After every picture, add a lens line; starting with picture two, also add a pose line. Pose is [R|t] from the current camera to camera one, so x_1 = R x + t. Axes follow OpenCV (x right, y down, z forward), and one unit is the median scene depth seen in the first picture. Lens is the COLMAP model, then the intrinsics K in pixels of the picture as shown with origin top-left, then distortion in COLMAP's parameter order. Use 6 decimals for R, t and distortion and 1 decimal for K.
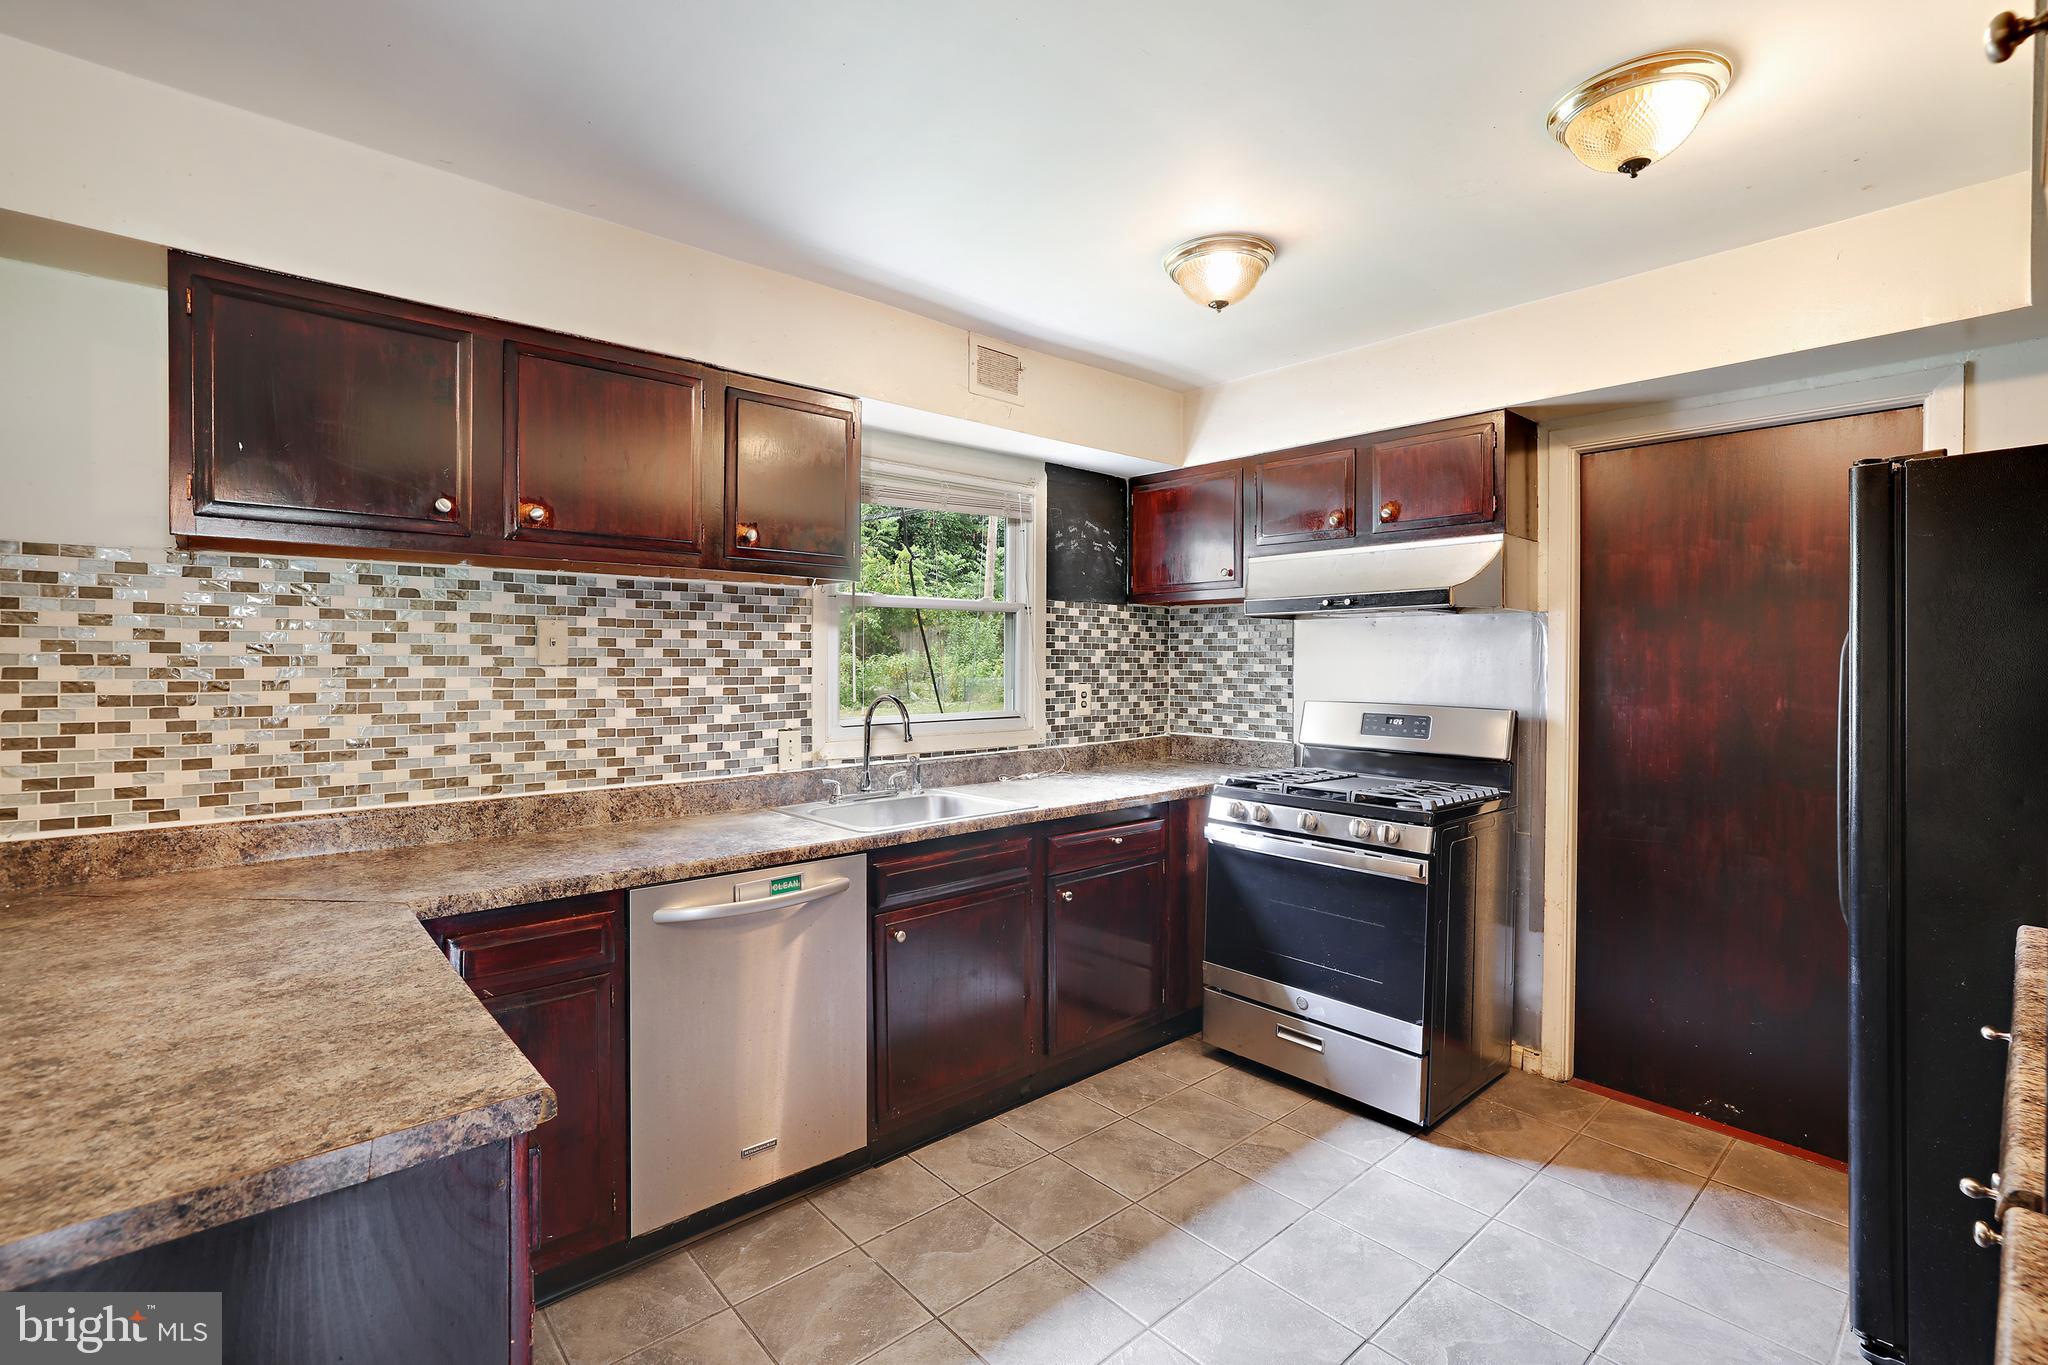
lens RADIAL K [[909.9, 0, 962.6], [0, 909.9, 654.7], [0, 0, 1]] dist [-0.030788, 0.016367]
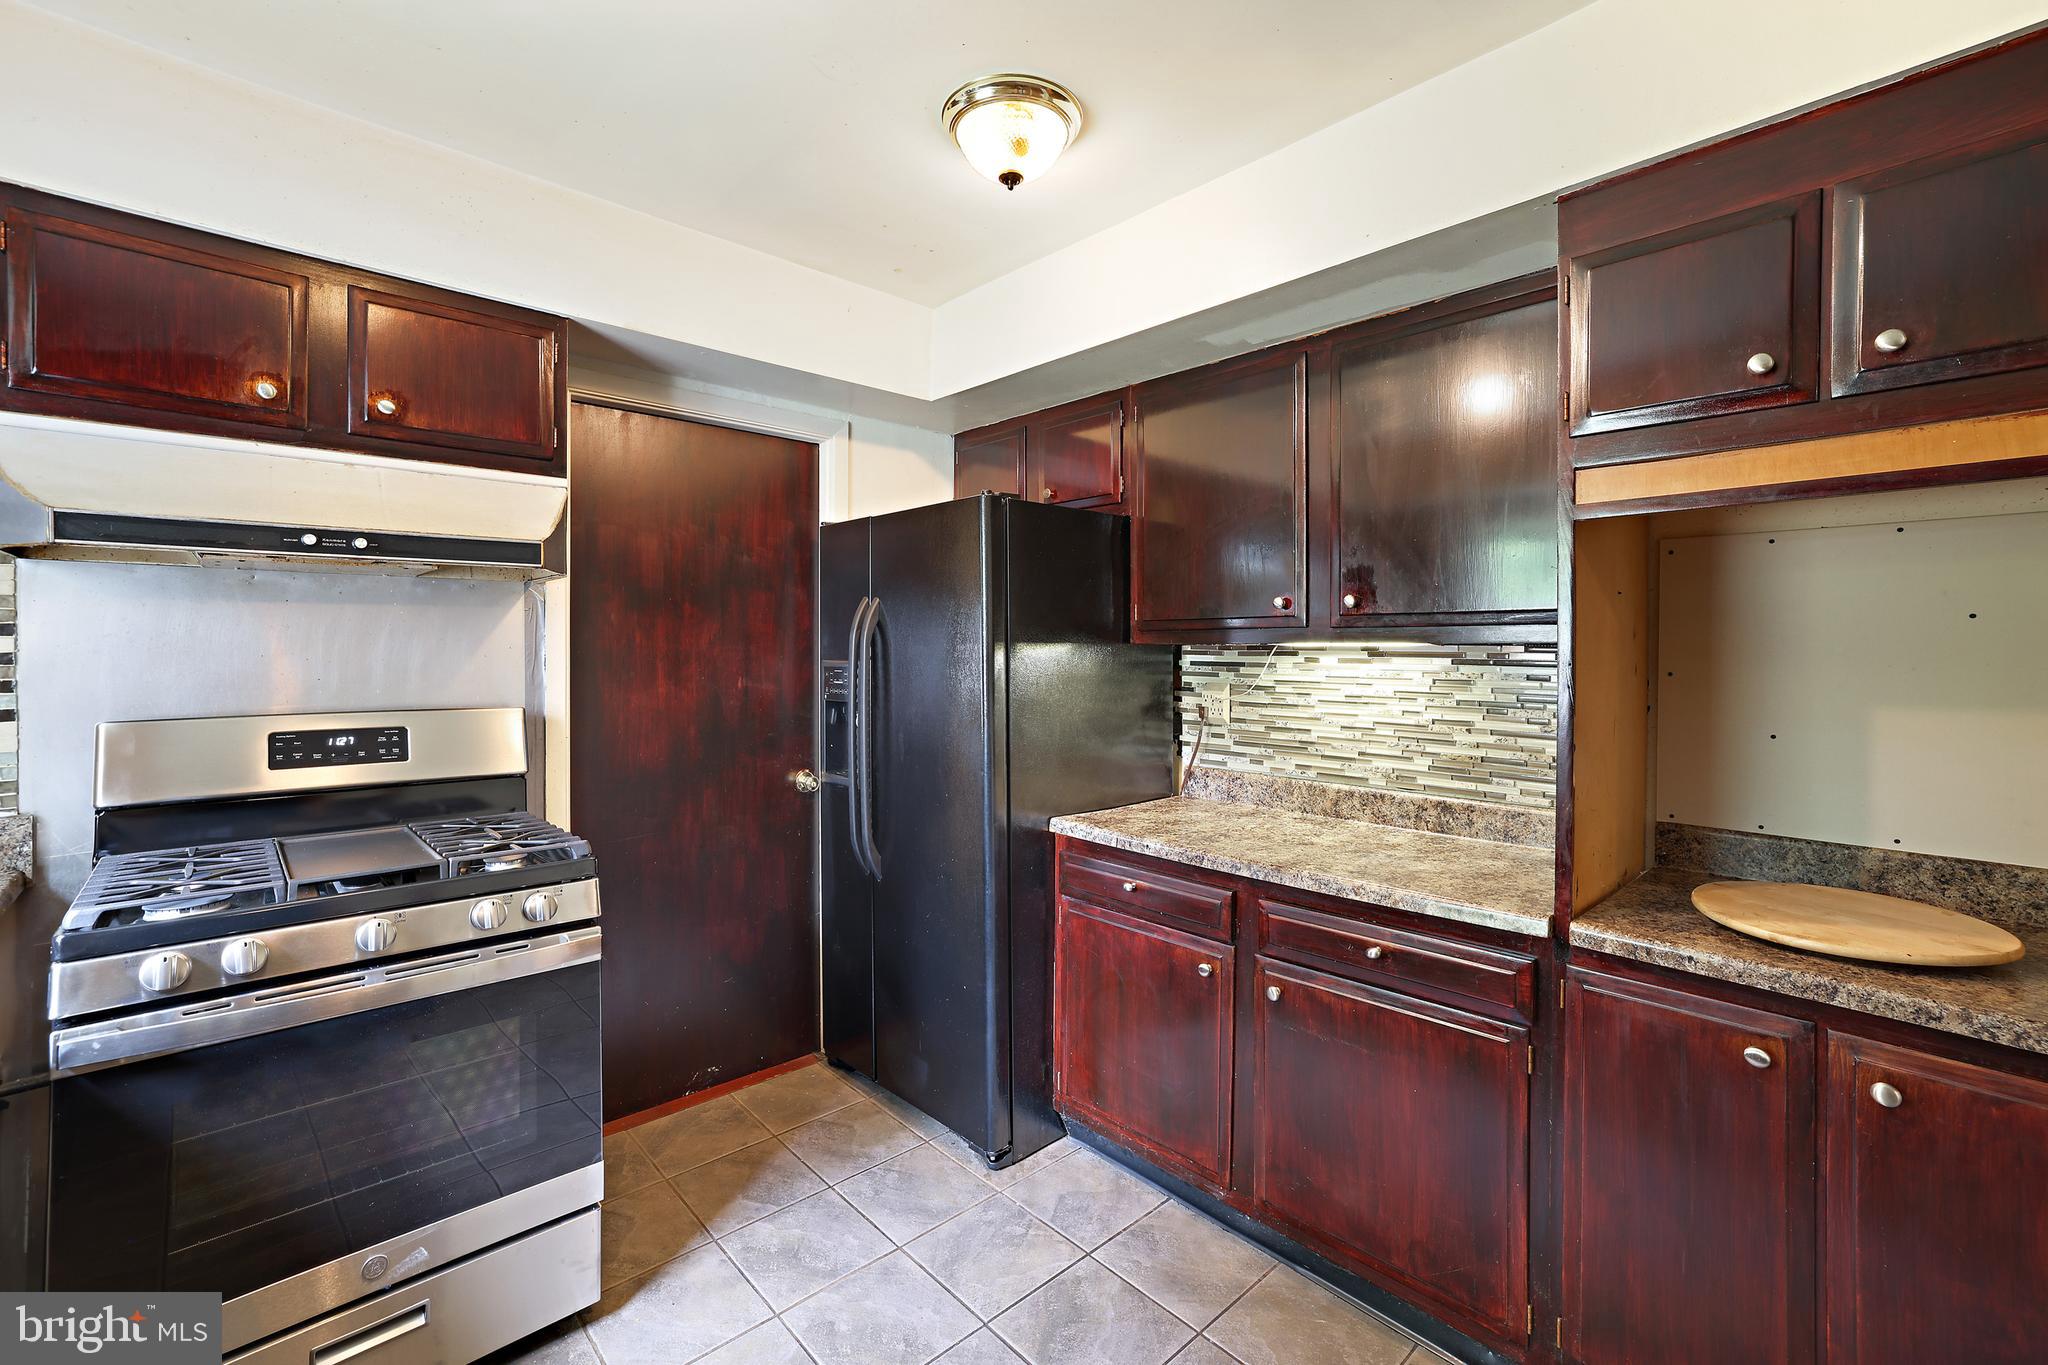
lens RADIAL K [[877.5, 0, 1036.3], [0, 877.5, 662.0], [0, 0, 1]] dist [-0.002252, -0.000115]
pose [[-0.064374, -0.018832, 0.997748, -0.188740], [-0.007040, 0.999806, 0.018417, 0.006228], [-0.997901, -0.005839, -0.064495, 0.701183]]
